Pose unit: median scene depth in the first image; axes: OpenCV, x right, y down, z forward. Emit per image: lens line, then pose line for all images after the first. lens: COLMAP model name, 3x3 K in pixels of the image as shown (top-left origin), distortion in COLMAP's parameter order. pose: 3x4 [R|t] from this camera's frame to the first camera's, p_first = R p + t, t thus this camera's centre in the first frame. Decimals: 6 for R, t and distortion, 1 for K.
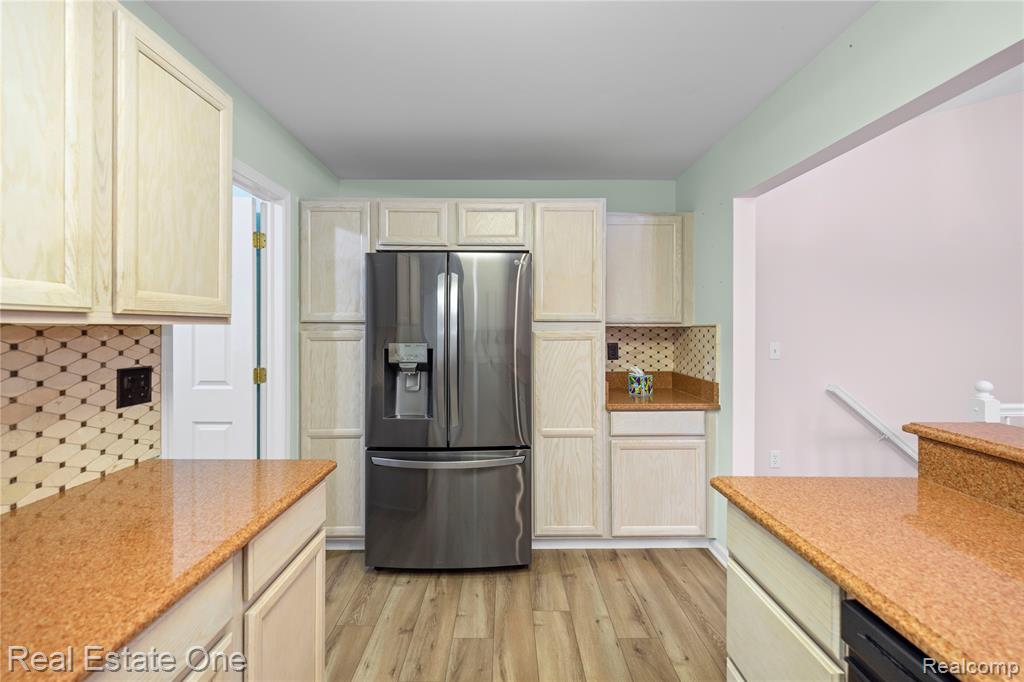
lens RADIAL K [[410.8, 0, 499.9], [0, 410.8, 323.5], [0, 0, 1]] dist [0.003173, -0.001309]
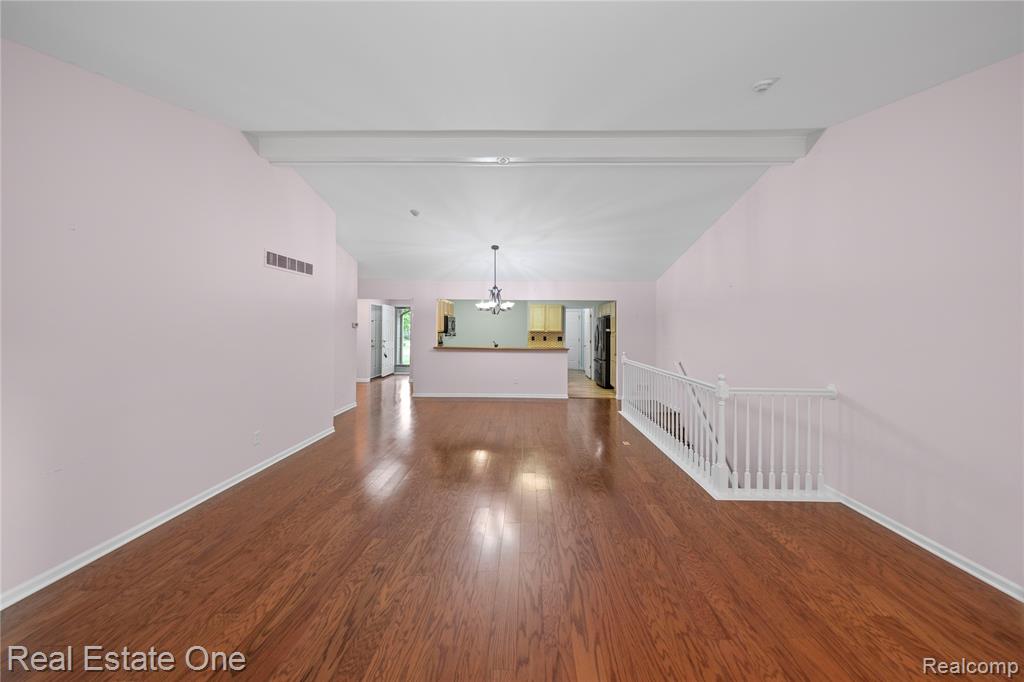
lens RADIAL K [[331.3, 0, 527.3], [0, 331.3, 326.3], [0, 0, 1]] dist [-0.001649, -0.000428]
pose [[0.004280, -0.000312, -0.999991, 3.770640], [-0.003962, 0.999992, -0.000329, -0.068317], [0.999983, 0.003963, 0.004279, 0.169854]]
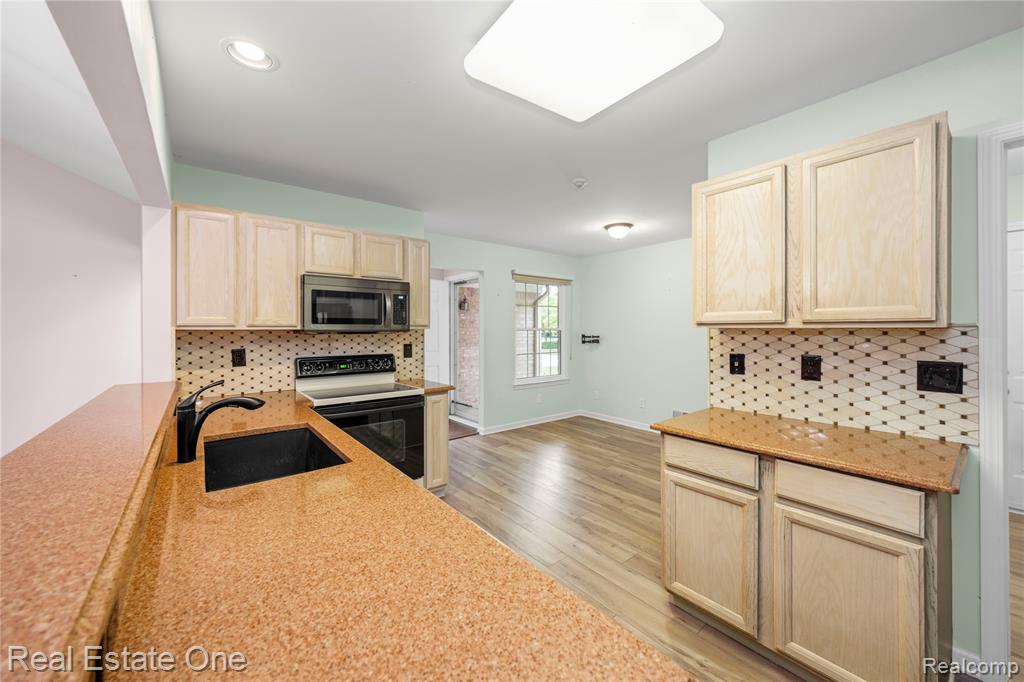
lens RADIAL K [[384.9, 0, 515.3], [0, 384.9, 327.7], [0, 0, 1]] dist [-0.003318, -0.001377]
pose [[-0.774250, -0.000814, -0.632880, 0.508572], [0.007656, 0.999914, -0.010652, 0.003893], [0.632834, -0.013092, -0.774177, 0.665428]]
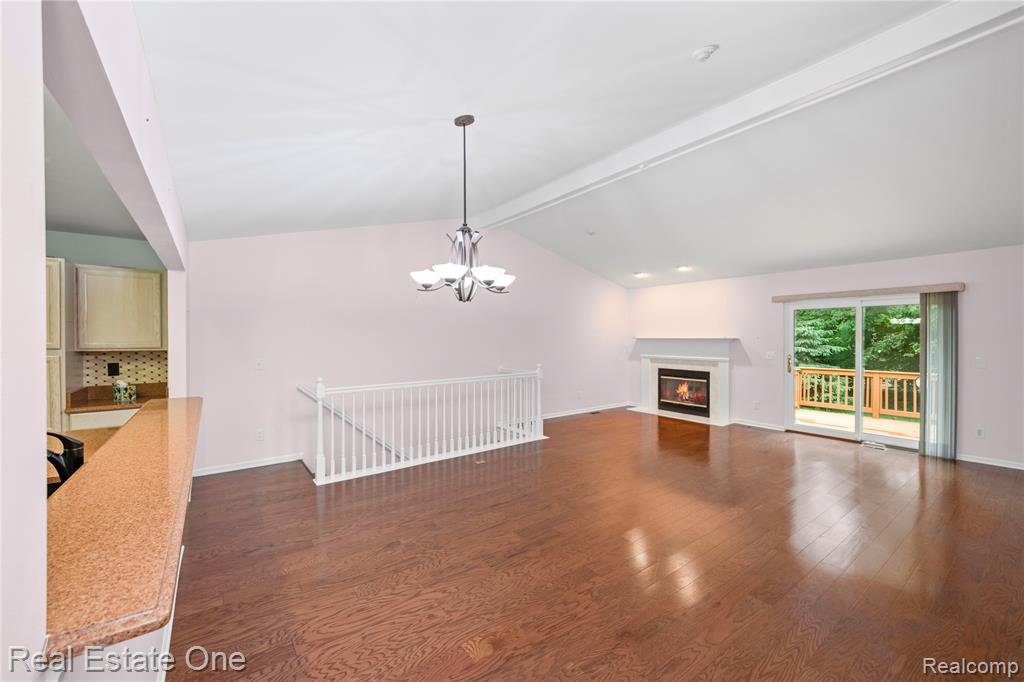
lens RADIAL K [[410.8, 0, 504.8], [0, 410.8, 337.8], [0, 0, 1]] dist [0.003173, -0.001309]
pose [[0.811297, -0.000533, 0.584634, 0.703168], [-0.003334, 0.999979, 0.005539, -0.059849], [-0.584625, -0.006443, 0.811278, -1.064989]]
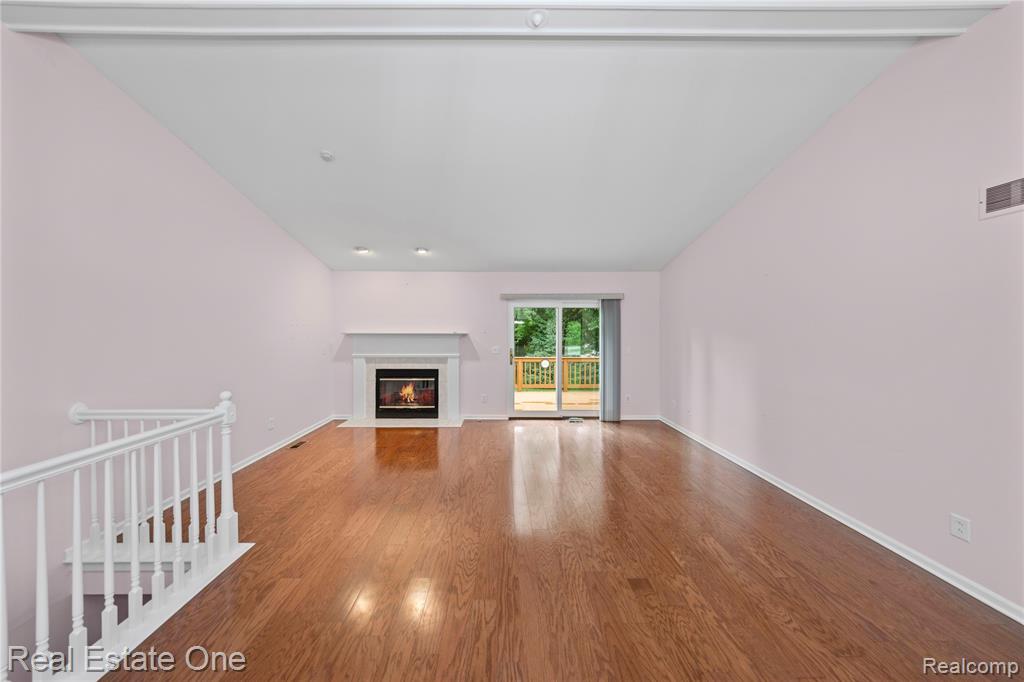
lens RADIAL K [[331.3, 0, 501.5], [0, 331.3, 334.9], [0, 0, 1]] dist [-0.001649, -0.000428]
pose [[-0.018242, -0.012391, 0.999757, 1.446301], [-0.006689, 0.999902, 0.012271, -0.065615], [-0.999811, -0.006464, -0.018323, 0.171467]]
